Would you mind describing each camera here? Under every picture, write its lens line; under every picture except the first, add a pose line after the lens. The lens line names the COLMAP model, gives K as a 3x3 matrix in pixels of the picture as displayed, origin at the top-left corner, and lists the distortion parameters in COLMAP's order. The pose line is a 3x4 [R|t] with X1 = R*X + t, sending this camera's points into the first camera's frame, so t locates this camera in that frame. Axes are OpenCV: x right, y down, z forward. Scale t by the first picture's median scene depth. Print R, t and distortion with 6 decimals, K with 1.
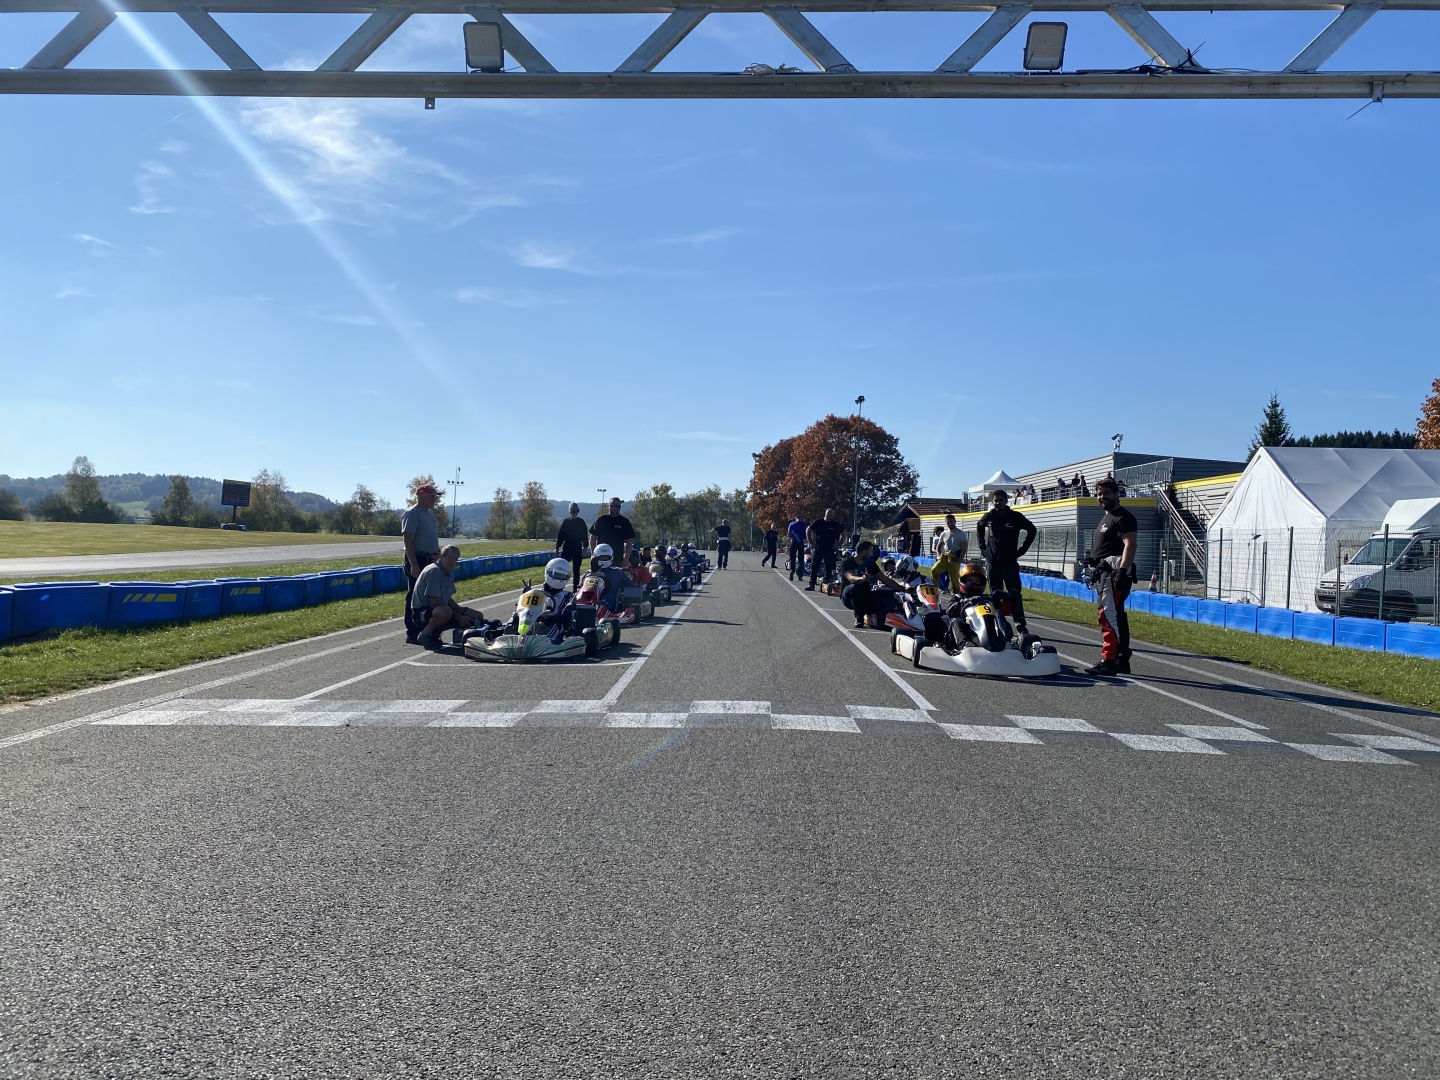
lens RADIAL K [[1120.8, 0, 742.0], [0, 1120.8, 536.6], [0, 0, 1]] dist [0.045889, -0.044835]
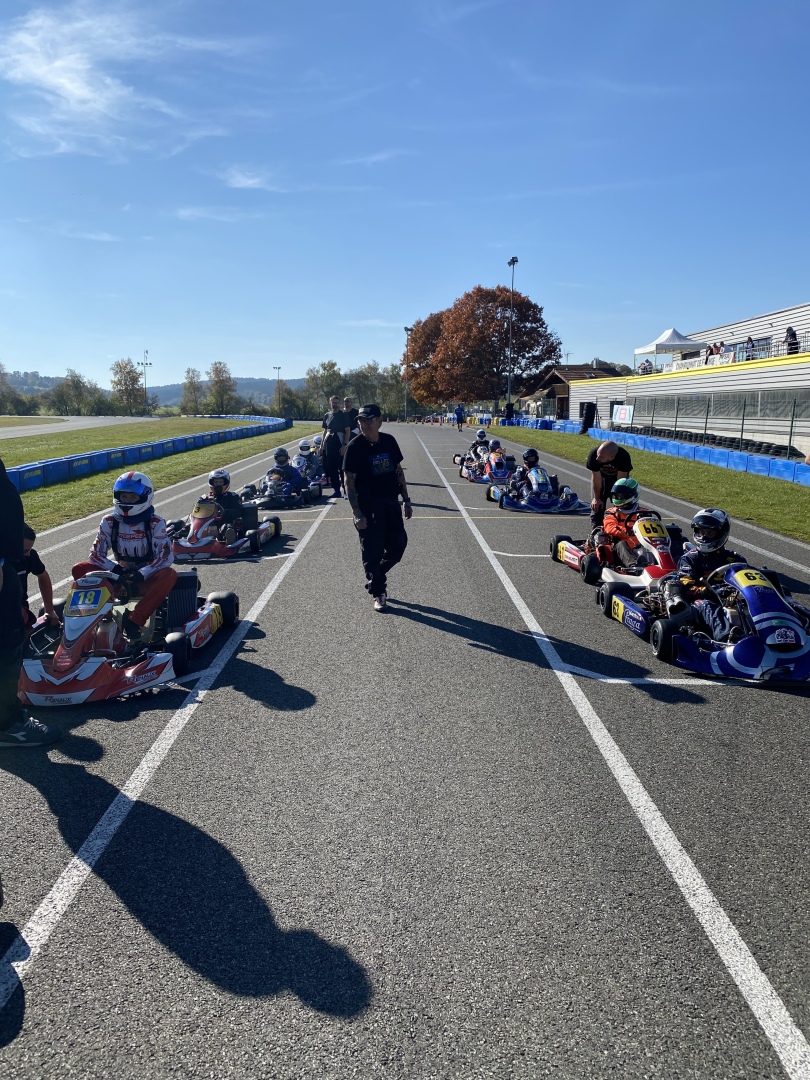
lens RADIAL K [[809.2, 0, 296.0], [0, 809.2, 622.3], [0, 0, 1]] dist [0.044418, -0.045328]
pose [[0.992091, 0.006930, -0.125328, 0.018736], [0.025792, 0.965915, 0.257572, -0.013444], [0.122841, -0.258767, 0.958097, 0.585552]]
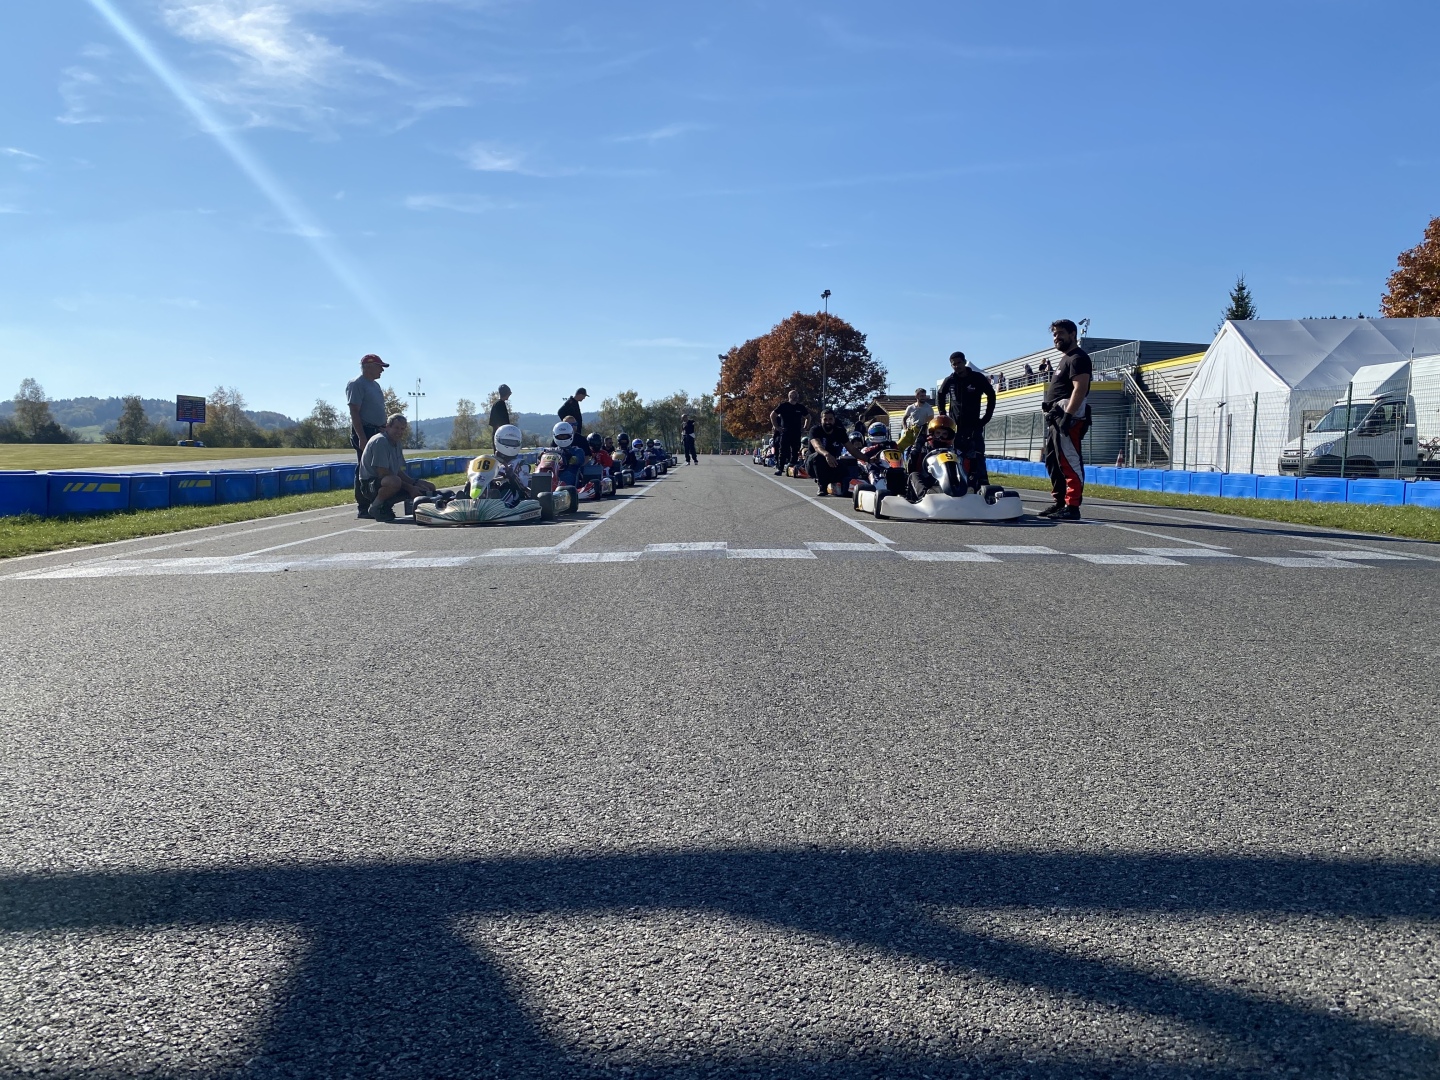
lens RADIAL K [[1118.7, 0, 742.3], [0, 1118.7, 558.2], [0, 0, 1]] dist [0.038463, -0.033886]
pose [[0.999047, -0.036813, 0.023431, 0.003505], [0.034249, 0.994221, 0.101741, 0.014639], [-0.027041, -0.100842, 0.994535, 0.007124]]
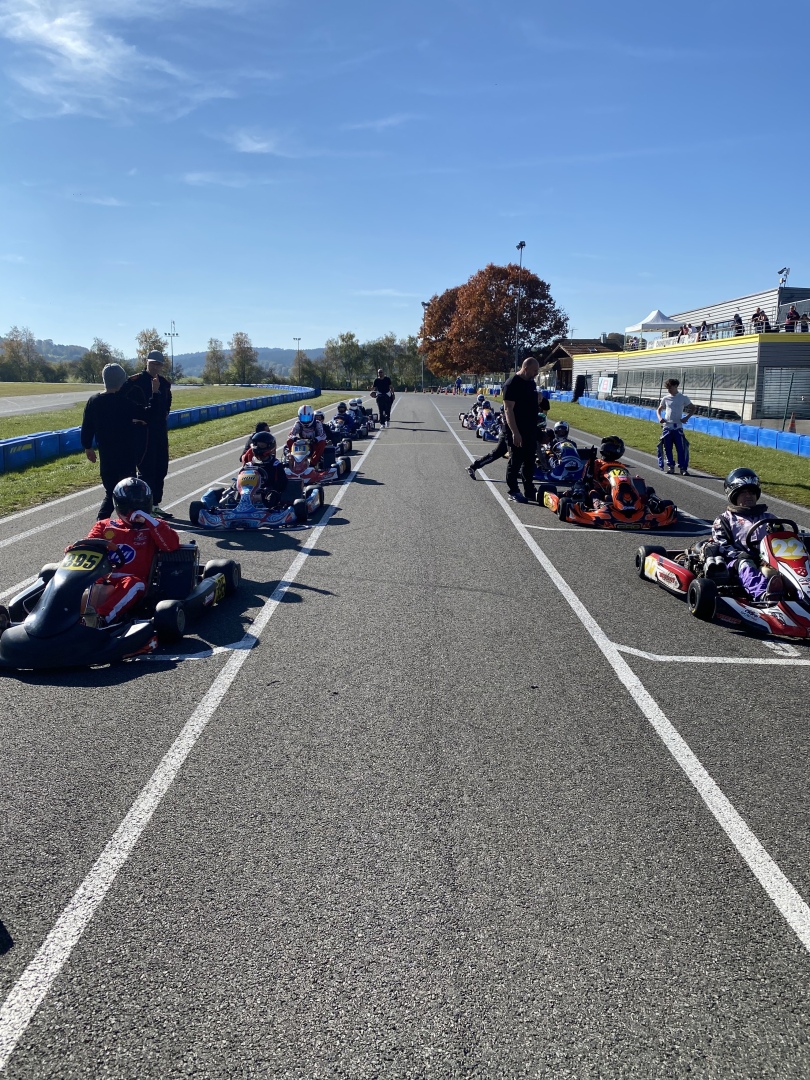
lens RADIAL K [[840.6, 0, 368.0], [0, 840.6, 578.3], [0, 0, 1]] dist [0.045889, -0.044835]
pose [[0.998219, -0.005939, -0.059368, 0.016987], [0.019706, 0.972013, 0.234101, -0.012955], [0.056316, -0.234854, 0.970398, 0.375836]]
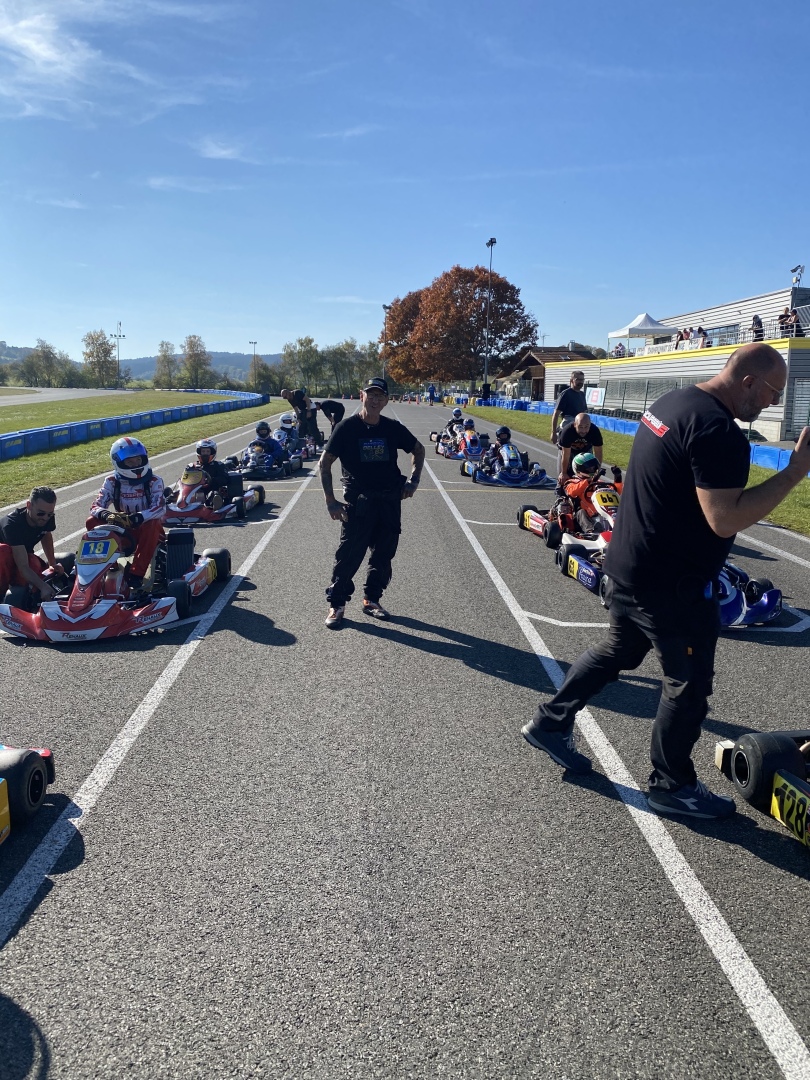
lens RADIAL K [[839.8, 0, 323.8], [0, 839.8, 585.6], [0, 0, 1]] dist [0.048682, -0.054699]
pose [[0.998064, 0.007821, -0.061704, 0.018291], [0.006917, 0.971954, 0.235071, -0.012646], [0.061812, -0.235042, 0.970018, 0.558446]]
